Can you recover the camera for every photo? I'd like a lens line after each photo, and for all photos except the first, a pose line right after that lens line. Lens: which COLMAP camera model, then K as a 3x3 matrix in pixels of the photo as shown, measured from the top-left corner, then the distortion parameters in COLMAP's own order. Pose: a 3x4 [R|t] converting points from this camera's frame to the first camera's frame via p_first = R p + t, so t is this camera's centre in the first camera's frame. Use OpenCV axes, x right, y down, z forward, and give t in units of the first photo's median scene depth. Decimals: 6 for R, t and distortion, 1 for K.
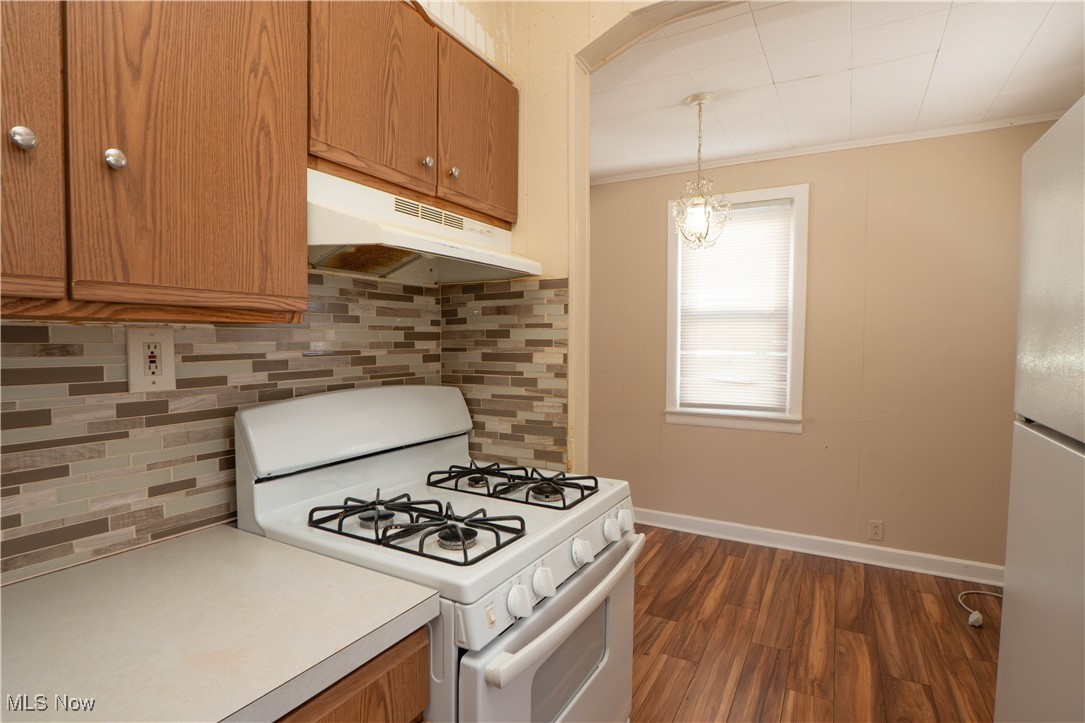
lens RADIAL K [[549.8, 0, 523.6], [0, 549.8, 363.8], [0, 0, 1]] dist [-0.028619, 0.000140]
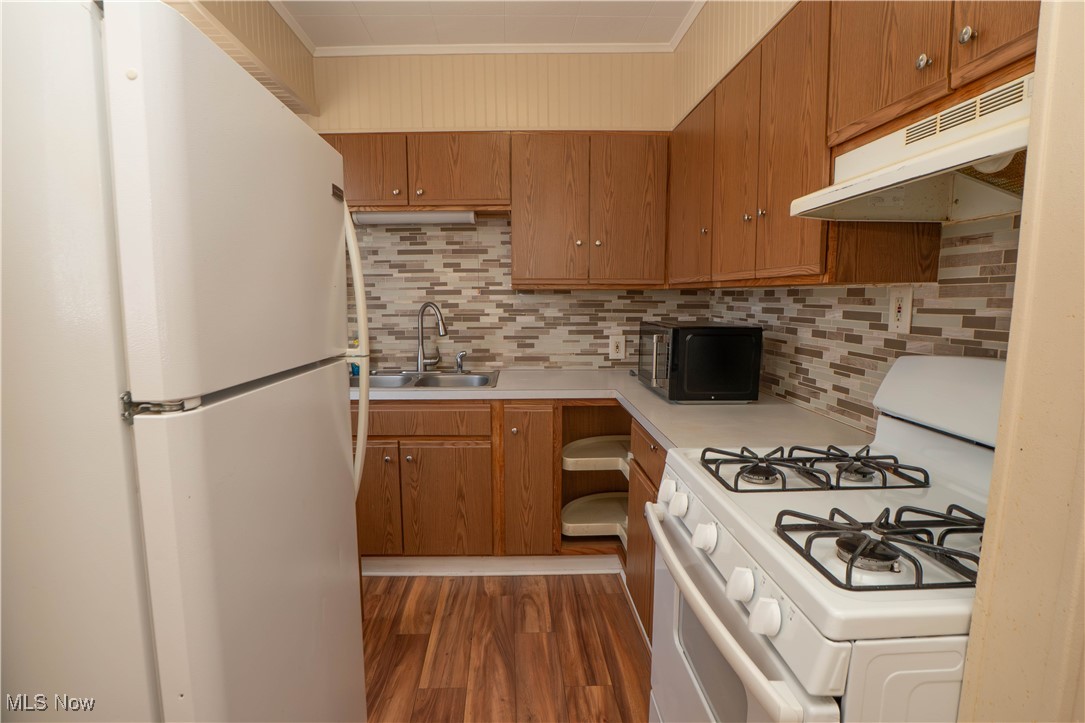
lens RADIAL K [[549.8, 0, 523.6], [0, 549.8, 363.8], [0, 0, 1]] dist [-0.028619, 0.000140]
pose [[-0.851630, 0.067029, -0.519839, 0.818875], [-0.017955, 0.987476, 0.156742, -0.068140], [0.523836, 0.142820, -0.839761, 1.594059]]
